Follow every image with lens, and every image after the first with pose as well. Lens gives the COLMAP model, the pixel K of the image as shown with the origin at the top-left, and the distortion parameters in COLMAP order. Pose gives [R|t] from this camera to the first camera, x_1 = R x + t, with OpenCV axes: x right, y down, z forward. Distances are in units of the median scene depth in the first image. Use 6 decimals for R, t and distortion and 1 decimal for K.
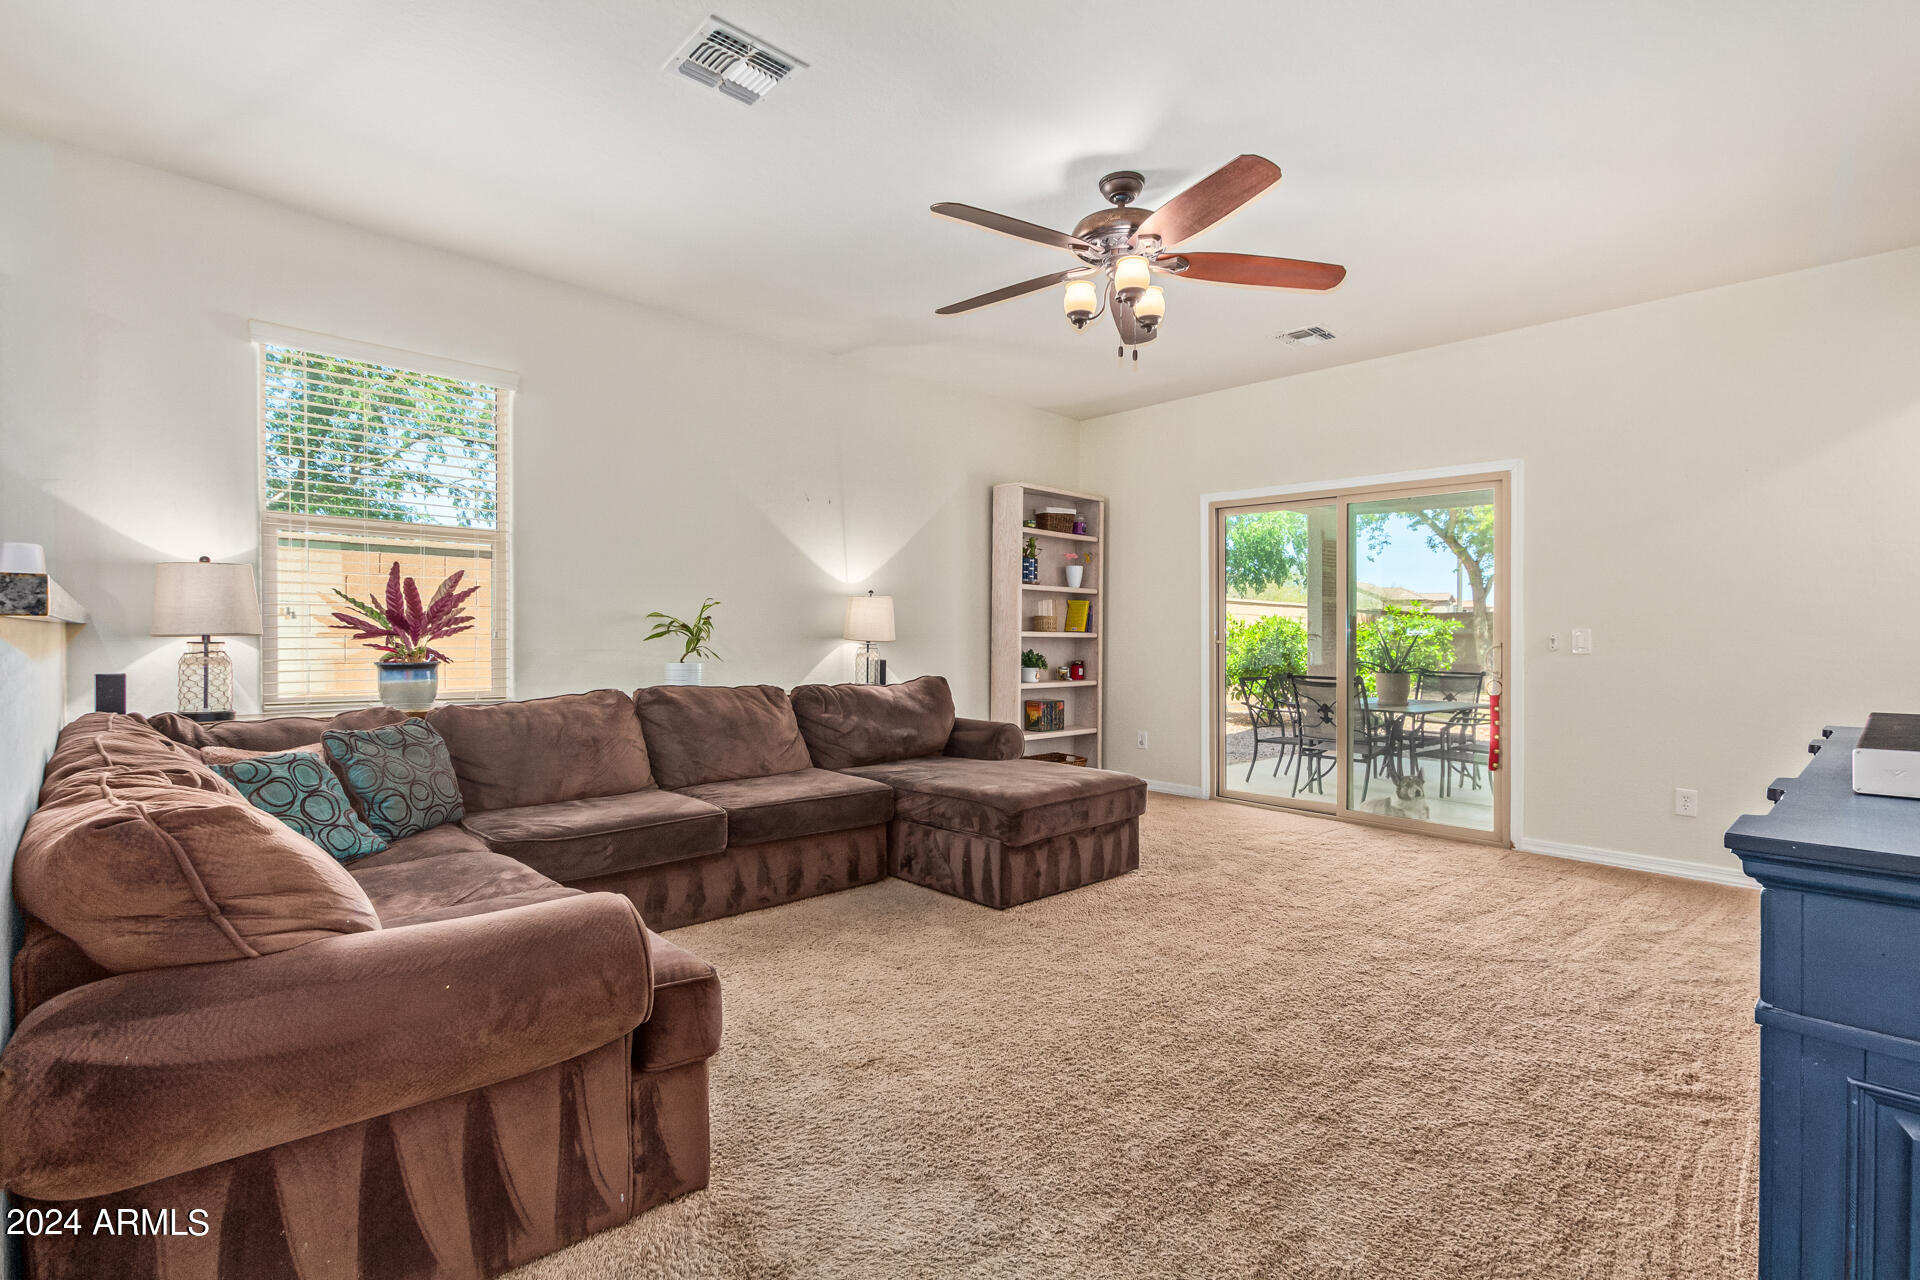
lens RADIAL K [[895.1, 0, 963.5], [0, 895.1, 633.5], [0, 0, 1]] dist [0.002088, 0.000071]
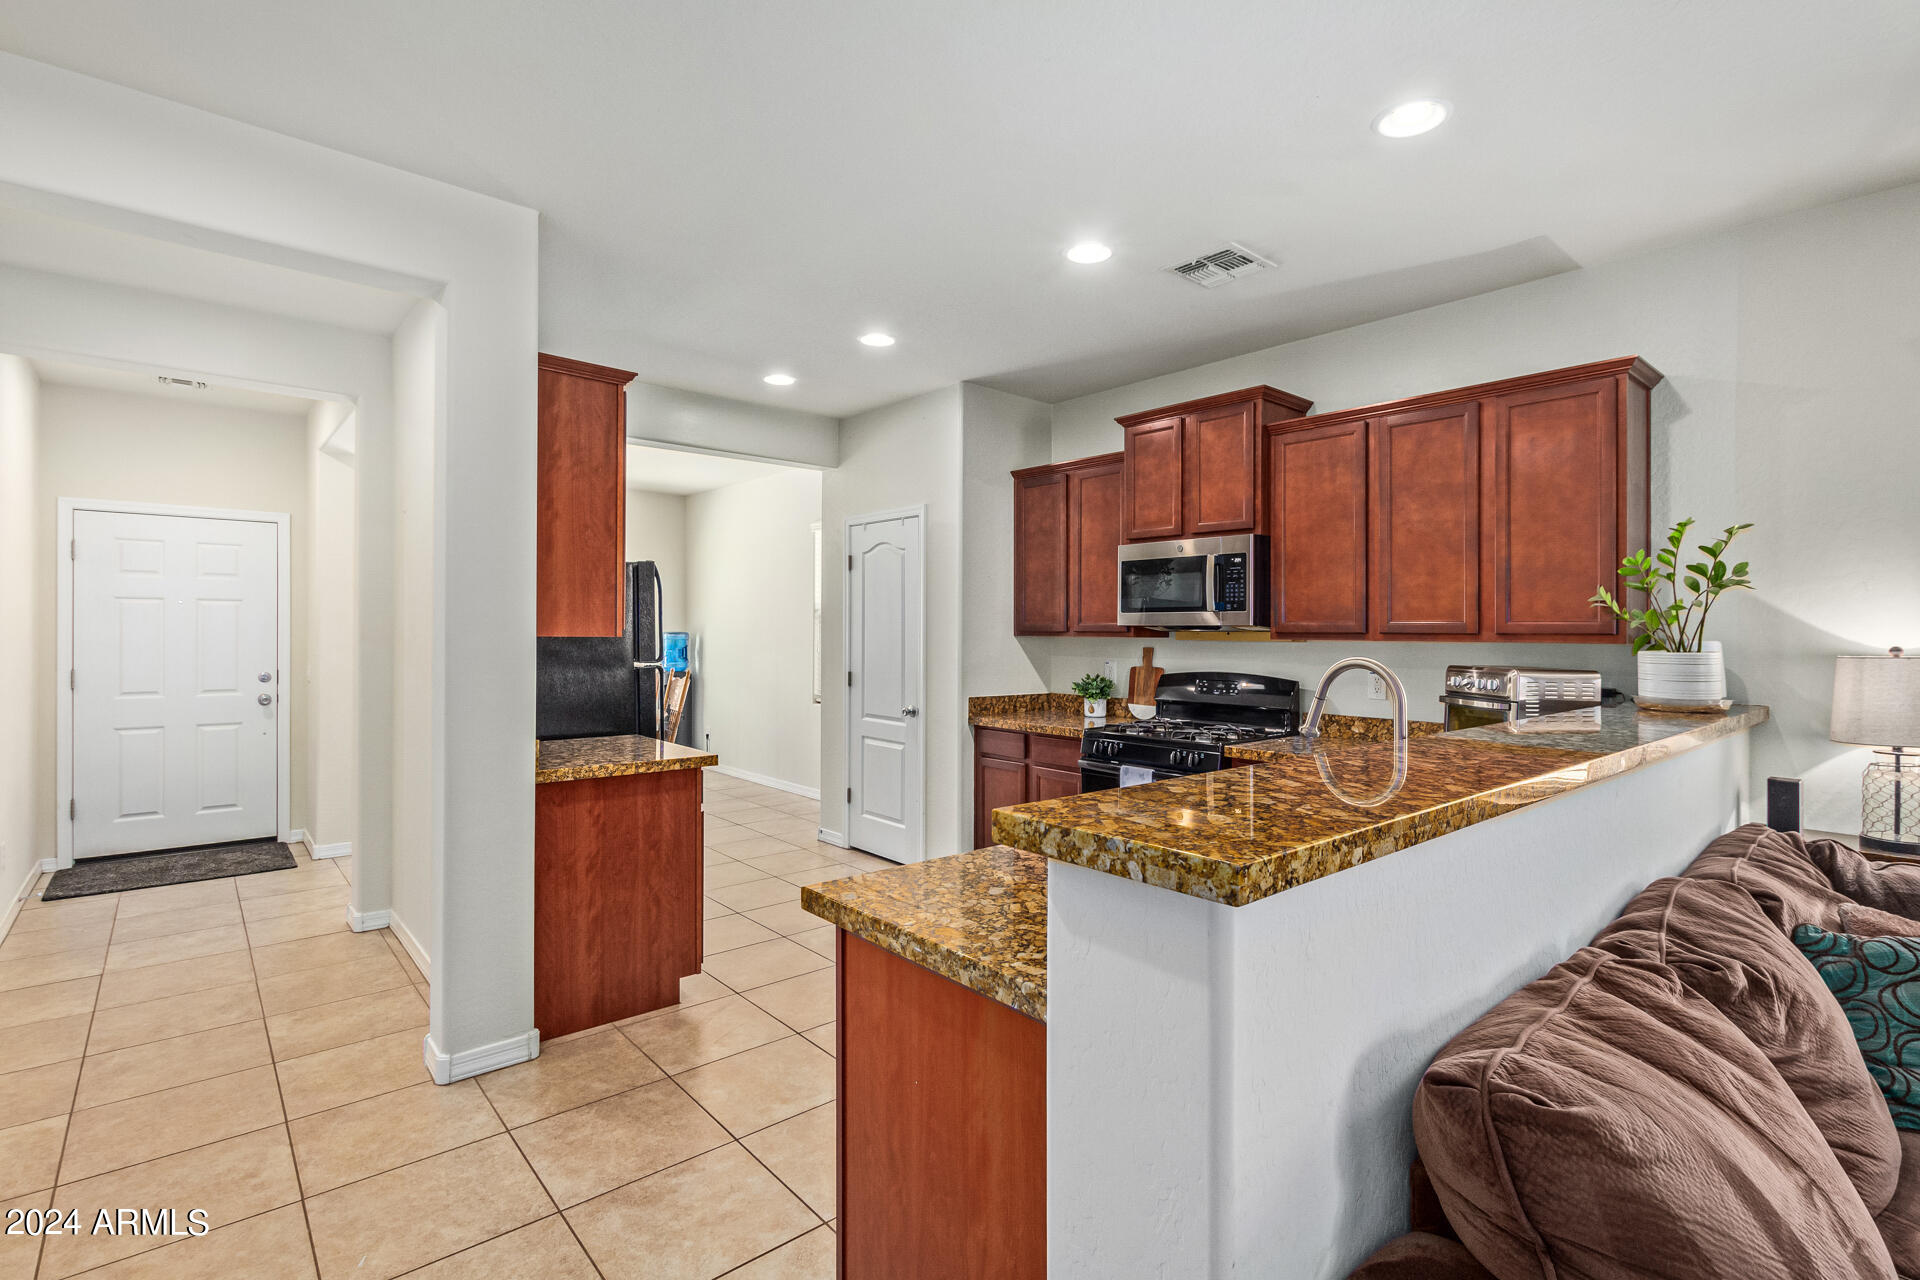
lens RADIAL K [[895.1, 0, 963.5], [0, 895.1, 633.5], [0, 0, 1]] dist [0.002088, 0.000071]
pose [[-0.044164, -0.005390, -0.999010, 0.001814], [-0.005336, 0.999972, -0.005160, -0.089319], [0.999010, 0.005103, -0.044192, 0.191574]]
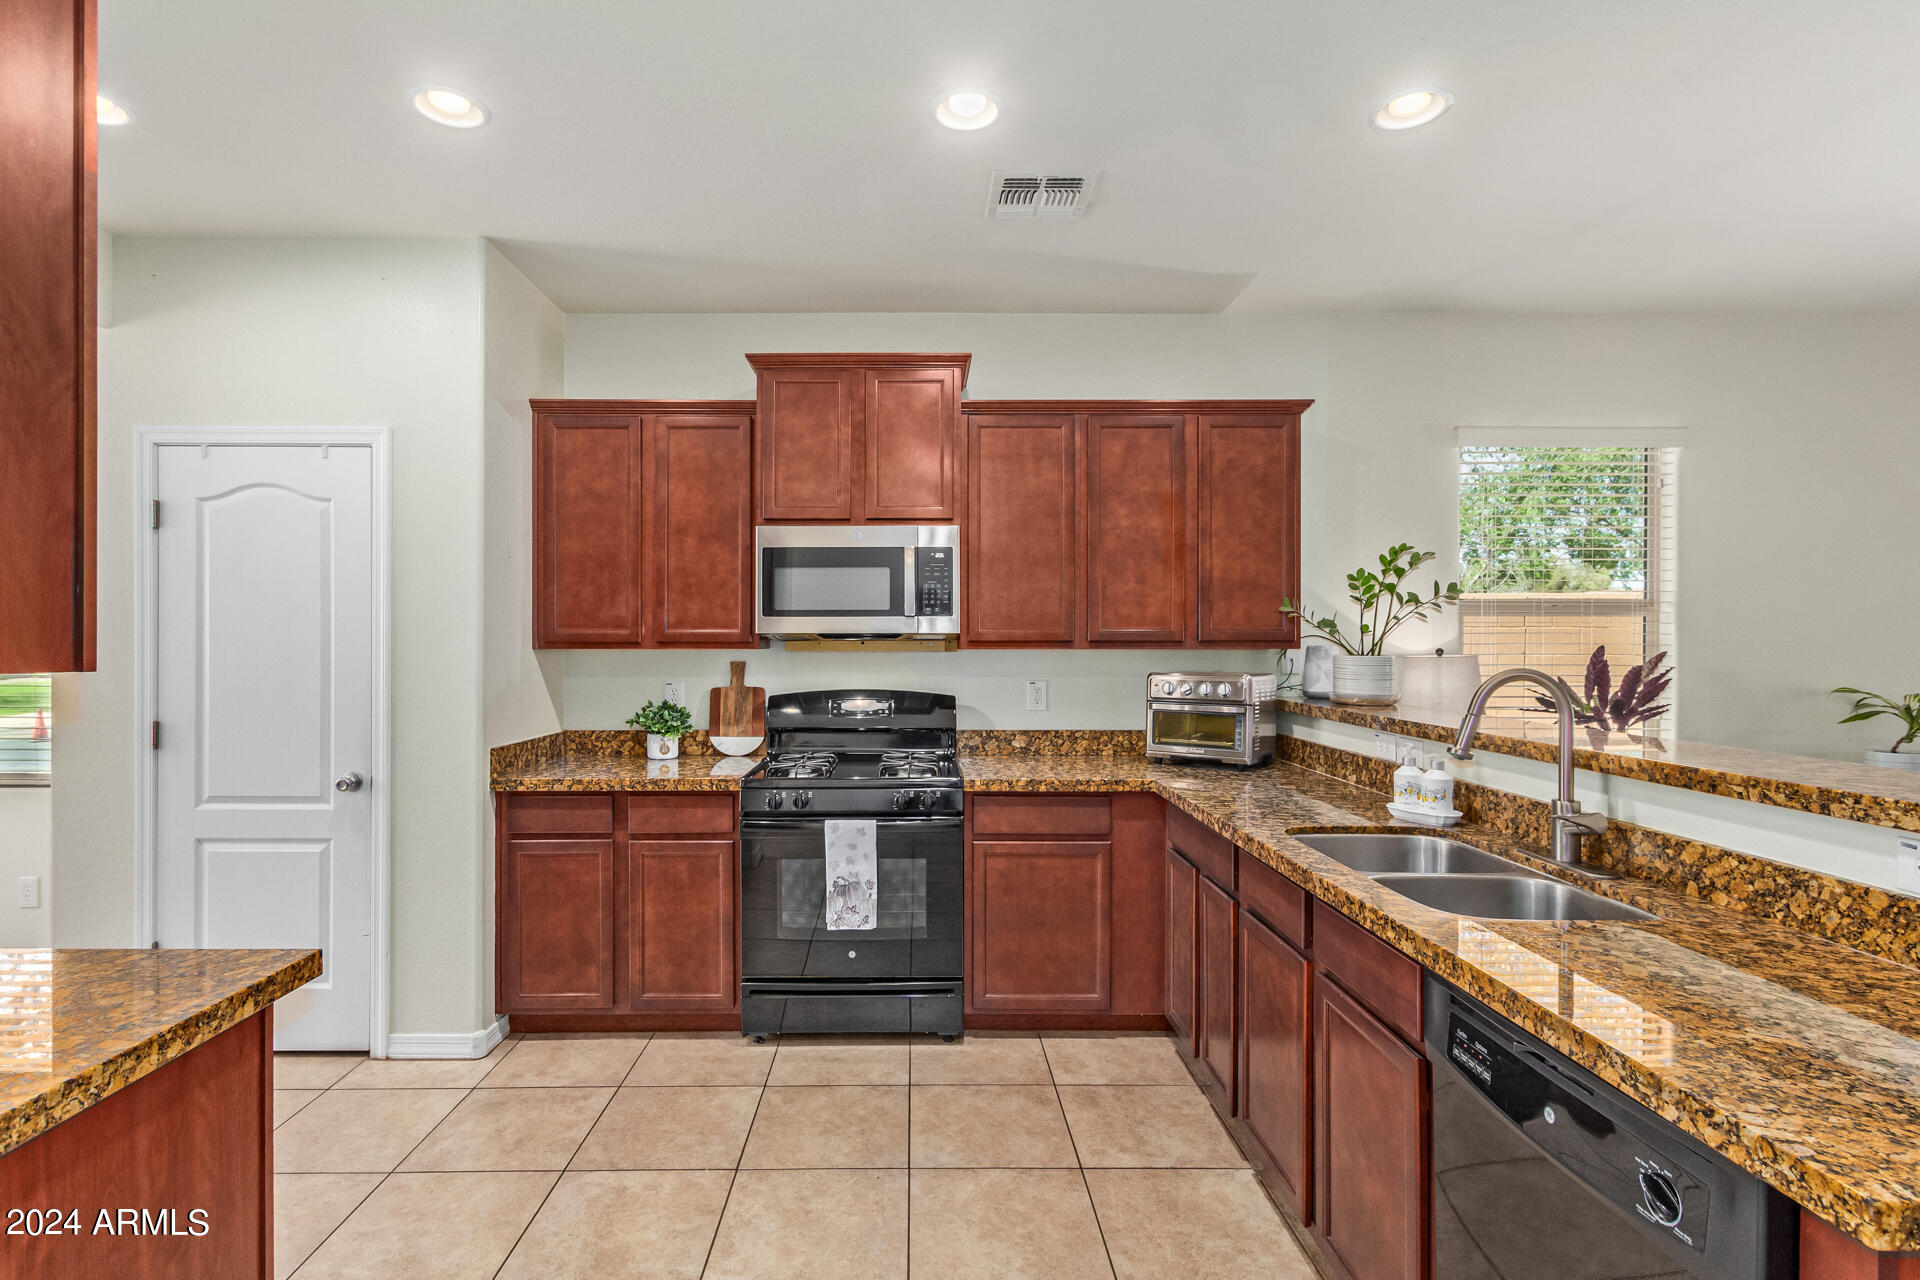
lens RADIAL K [[925.0, 0, 955.3], [0, 925.0, 638.9], [0, 0, 1]] dist [0.014780, 0.000213]
pose [[0.725722, -0.010064, -0.687915, -0.488510], [0.006866, 0.999949, -0.007386, -0.093776], [0.687954, 0.000637, 0.725754, -0.244274]]
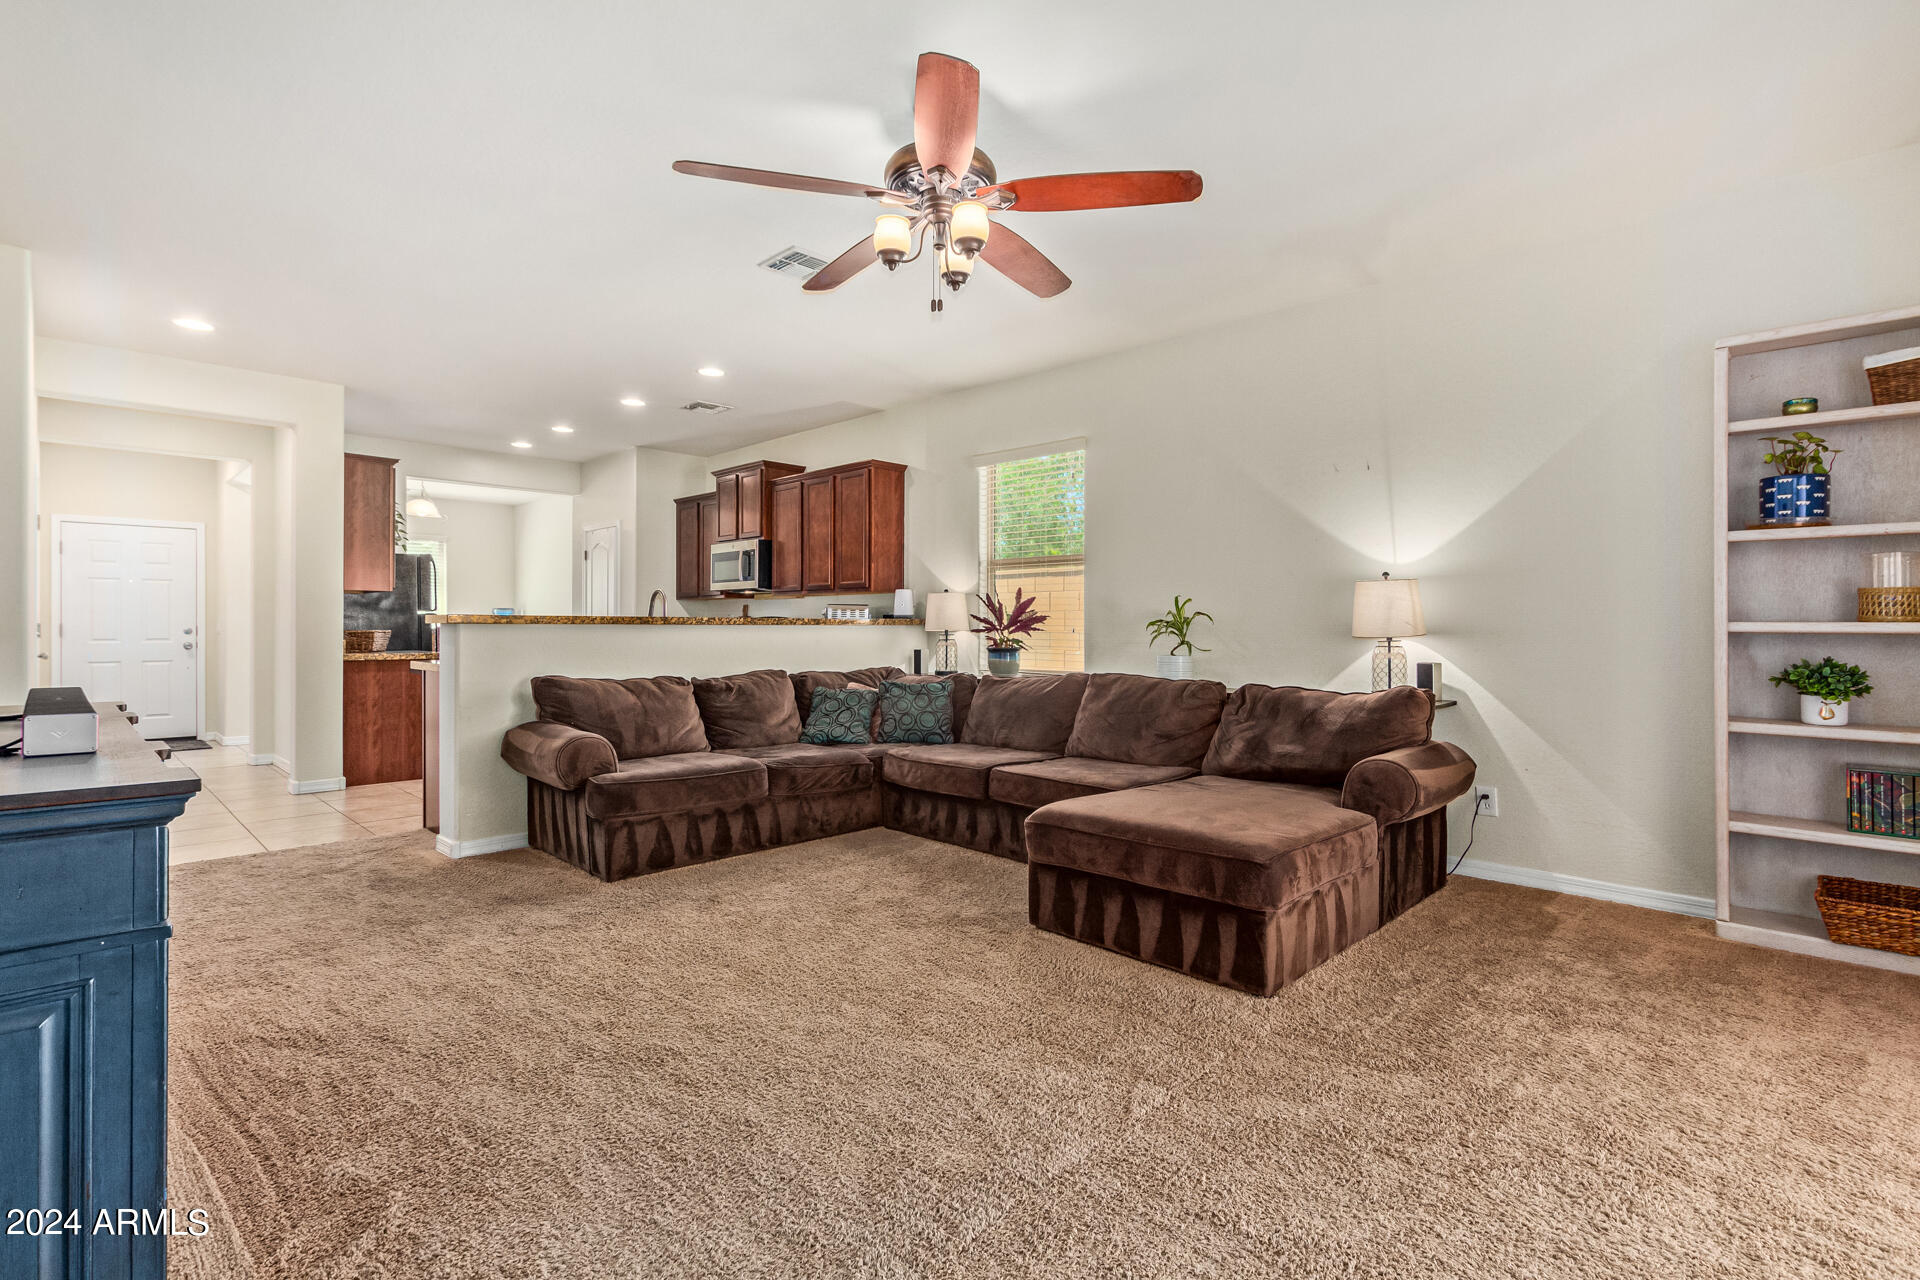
lens RADIAL K [[895.1, 0, 968.9], [0, 895.1, 625.6], [0, 0, 1]] dist [0.000891, 0.000317]
pose [[0.034794, -0.009763, -0.999347, 1.032464], [0.001986, 0.999951, -0.009700, 0.007680], [0.999393, -0.001647, 0.034812, 0.960923]]
